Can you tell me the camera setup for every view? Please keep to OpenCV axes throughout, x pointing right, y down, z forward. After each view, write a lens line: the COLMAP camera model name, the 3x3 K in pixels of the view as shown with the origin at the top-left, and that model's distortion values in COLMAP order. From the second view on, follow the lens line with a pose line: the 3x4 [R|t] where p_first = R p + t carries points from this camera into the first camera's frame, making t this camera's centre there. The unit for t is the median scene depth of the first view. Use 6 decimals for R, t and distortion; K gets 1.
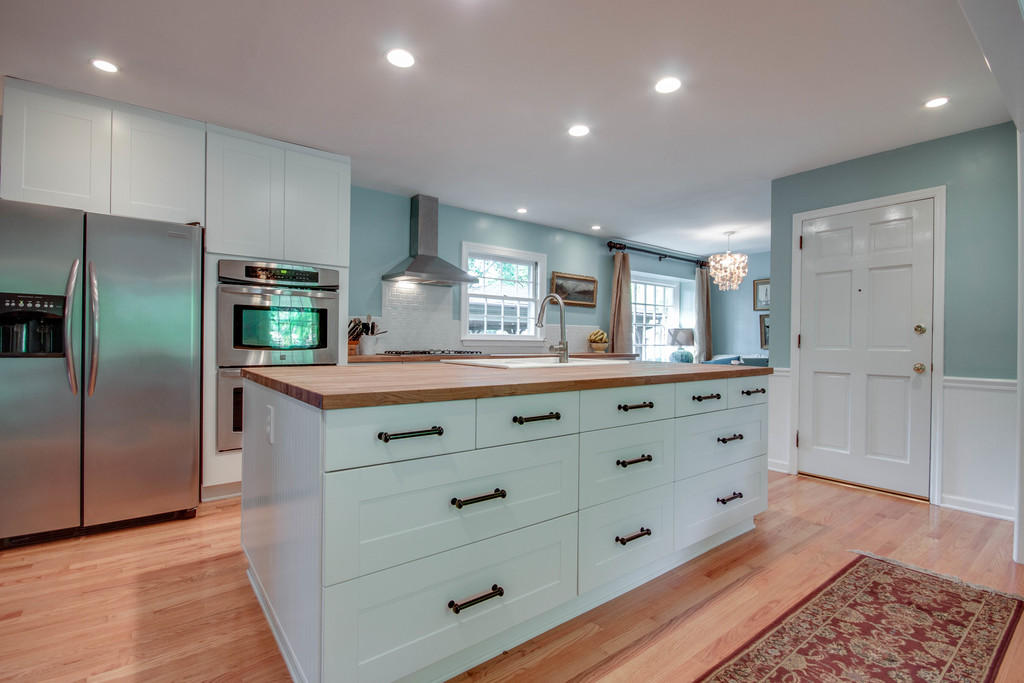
lens RADIAL K [[488.6, 0, 512.0], [0, 488.6, 341.5], [0, 0, 1]] dist [0.000407, 0.000375]
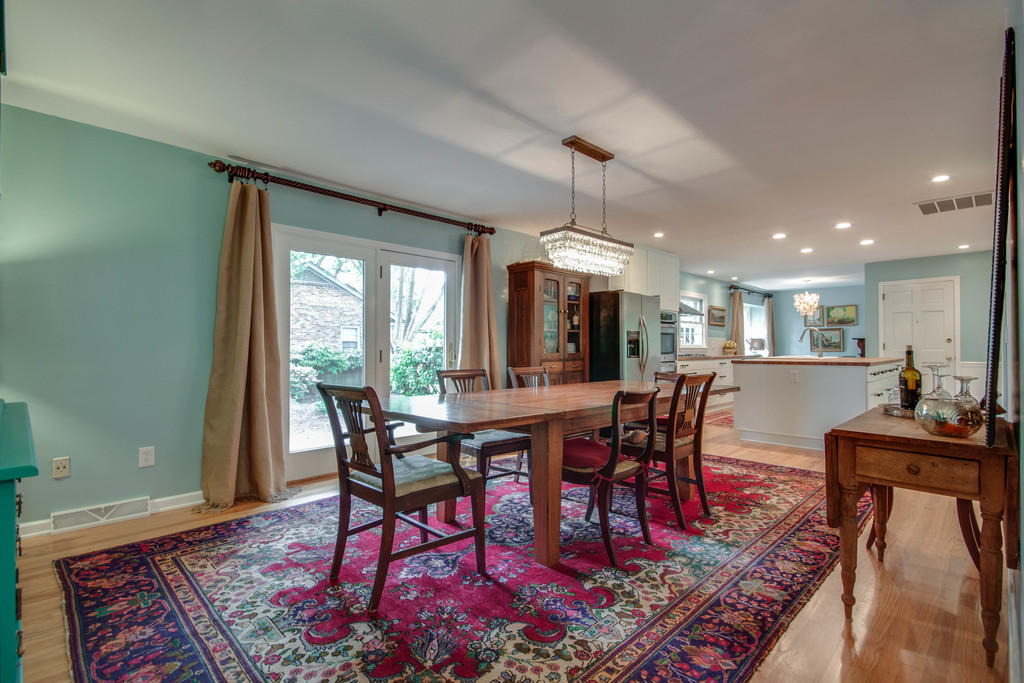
lens RADIAL K [[488.6, 0, 512.0], [0, 488.6, 341.5], [0, 0, 1]] dist [0.000407, 0.000375]
pose [[0.993114, -0.010803, 0.116657, -0.632643], [0.012771, 0.999788, -0.016141, -0.004743], [-0.116458, 0.017520, 0.993041, -0.438148]]
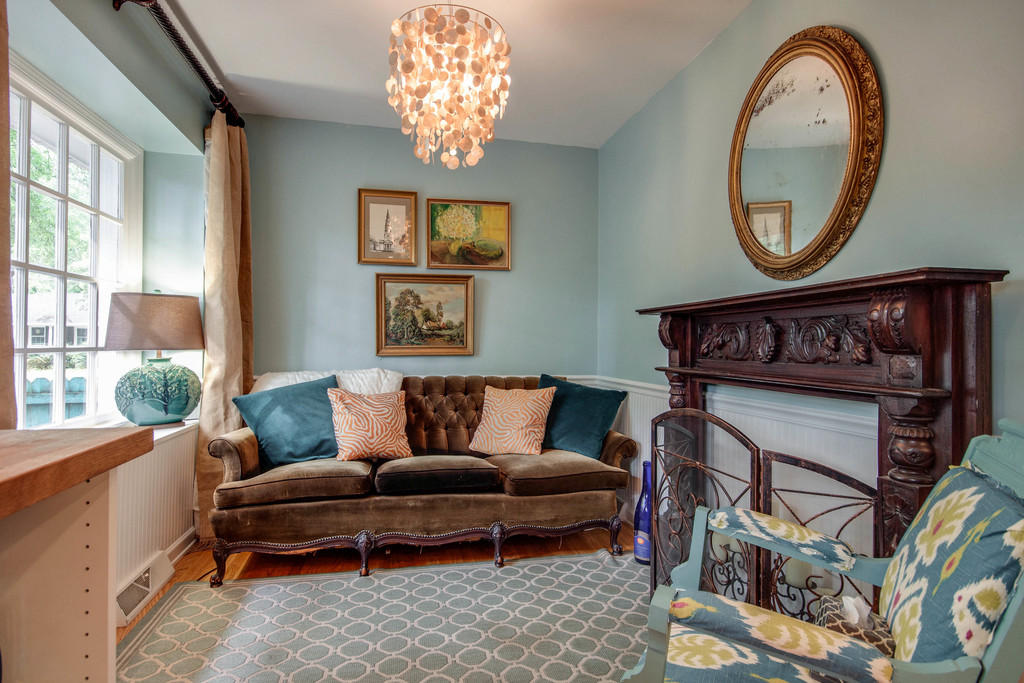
lens RADIAL K [[560.3, 0, 512.0], [0, 560.3, 341.5], [0, 0, 1]] dist [0.000148, 0.000298]
pose [[0.440977, 0.001068, 0.897518, 0.143208], [-0.002533, 0.999997, 0.000054, 0.002368], [-0.897515, -0.002298, 0.440979, 0.727899]]
